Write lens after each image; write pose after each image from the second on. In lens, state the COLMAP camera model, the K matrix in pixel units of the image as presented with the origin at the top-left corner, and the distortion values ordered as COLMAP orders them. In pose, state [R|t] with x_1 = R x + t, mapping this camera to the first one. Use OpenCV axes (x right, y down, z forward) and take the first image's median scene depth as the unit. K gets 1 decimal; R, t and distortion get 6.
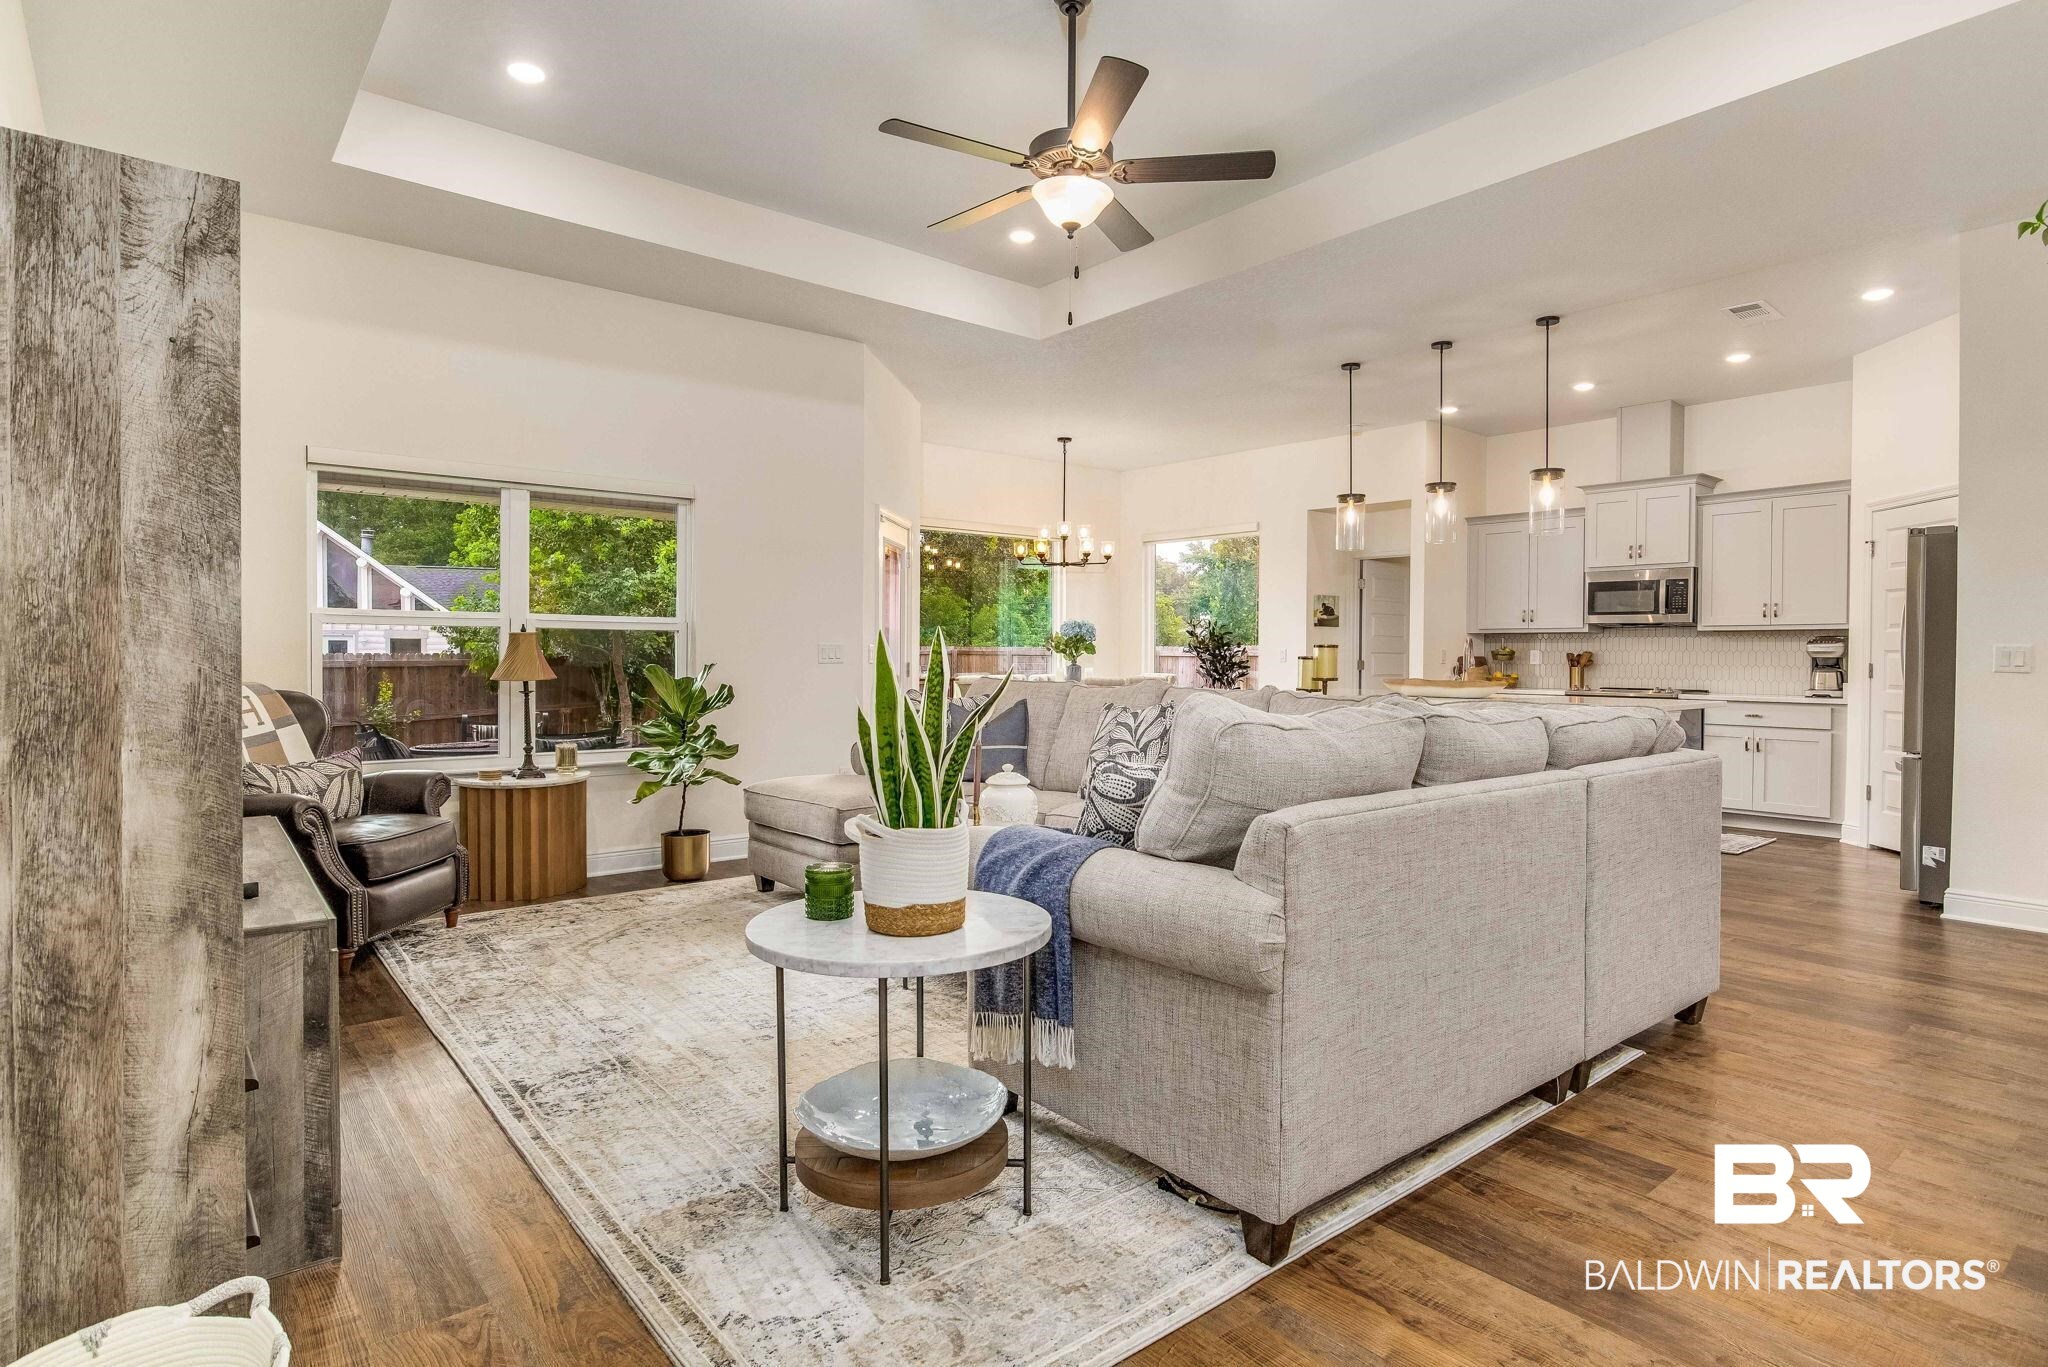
lens RADIAL K [[1053.0, 0, 1030.9], [0, 1053.0, 675.0], [0, 0, 1]] dist [-0.002382, -0.000299]
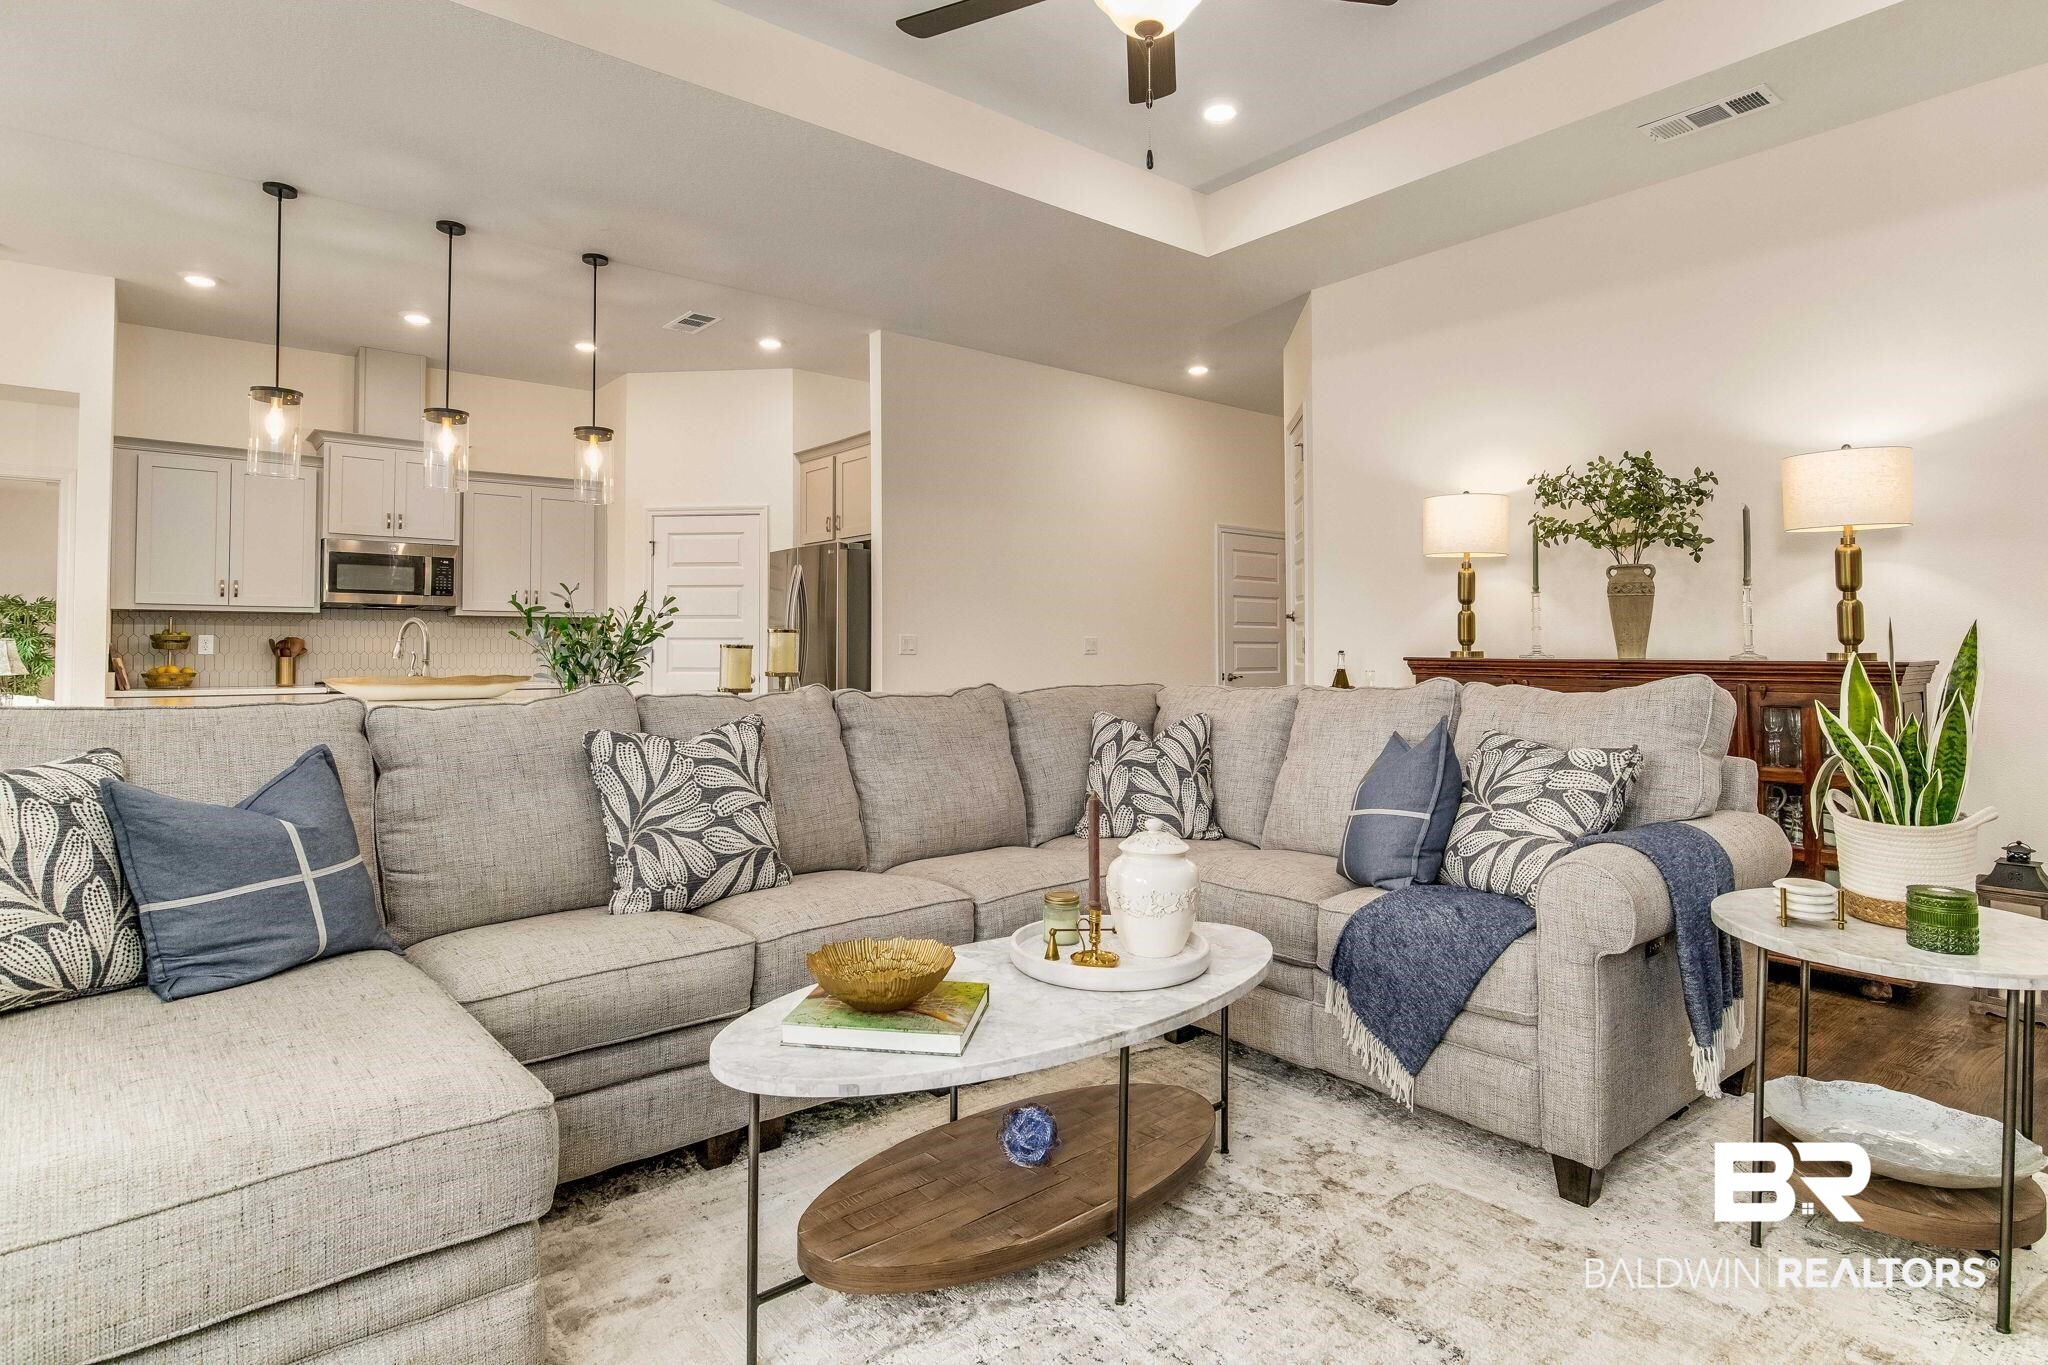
lens RADIAL K [[1053.0, 0, 1099.1], [0, 1053.0, 639.6], [0, 0, 1]] dist [-0.002382, -0.000299]
pose [[-0.022716, 0.000636, 0.999742, -0.290609], [0.017293, 0.999850, -0.000243, -0.010677], [-0.999592, 0.017283, -0.022724, 0.444511]]
